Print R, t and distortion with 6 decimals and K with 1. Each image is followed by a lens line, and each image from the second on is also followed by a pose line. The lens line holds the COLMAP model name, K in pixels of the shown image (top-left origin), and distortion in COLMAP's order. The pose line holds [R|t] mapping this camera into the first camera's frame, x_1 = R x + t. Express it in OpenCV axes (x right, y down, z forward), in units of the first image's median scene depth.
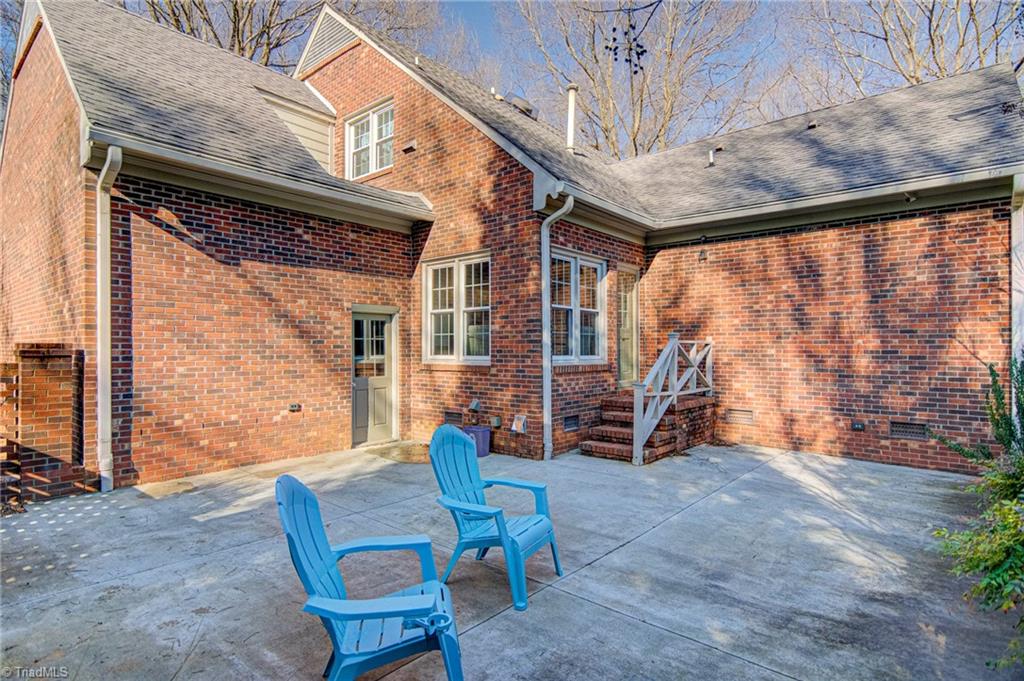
lens RADIAL K [[540.6, 0, 503.8], [0, 540.6, 346.4], [0, 0, 1]] dist [0.013903, -0.003305]
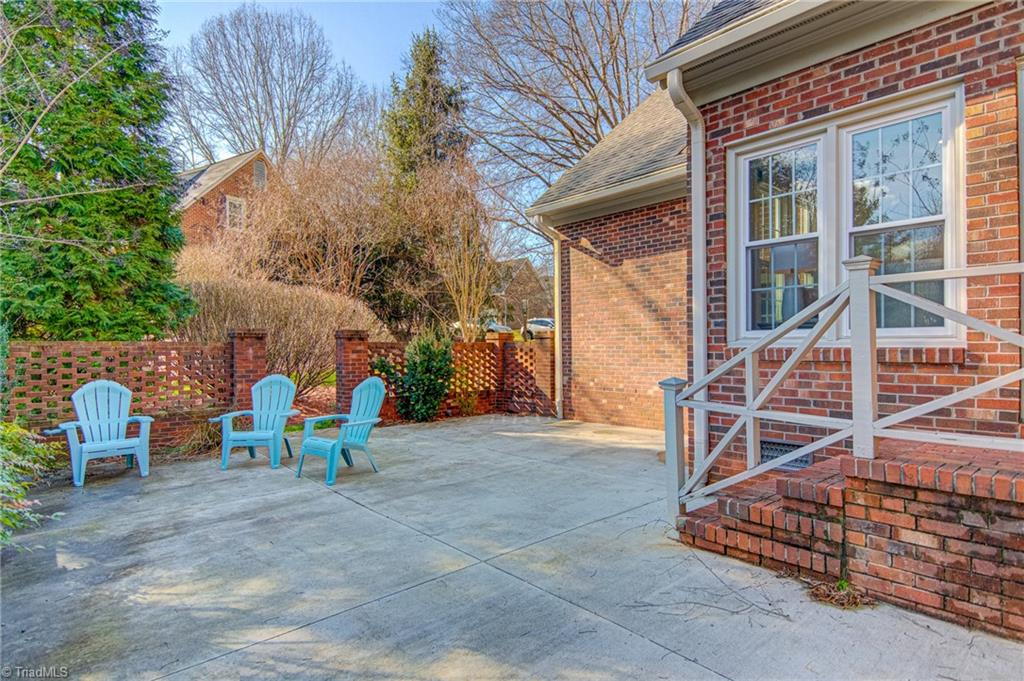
lens RADIAL K [[540.6, 0, 504.3], [0, 540.6, 342.5], [0, 0, 1]] dist [0.013903, -0.003305]
pose [[-0.155929, -0.006329, -0.987748, 1.127900], [0.010446, 0.999913, -0.008056, 0.052772], [0.987713, -0.011574, -0.155850, 1.324234]]
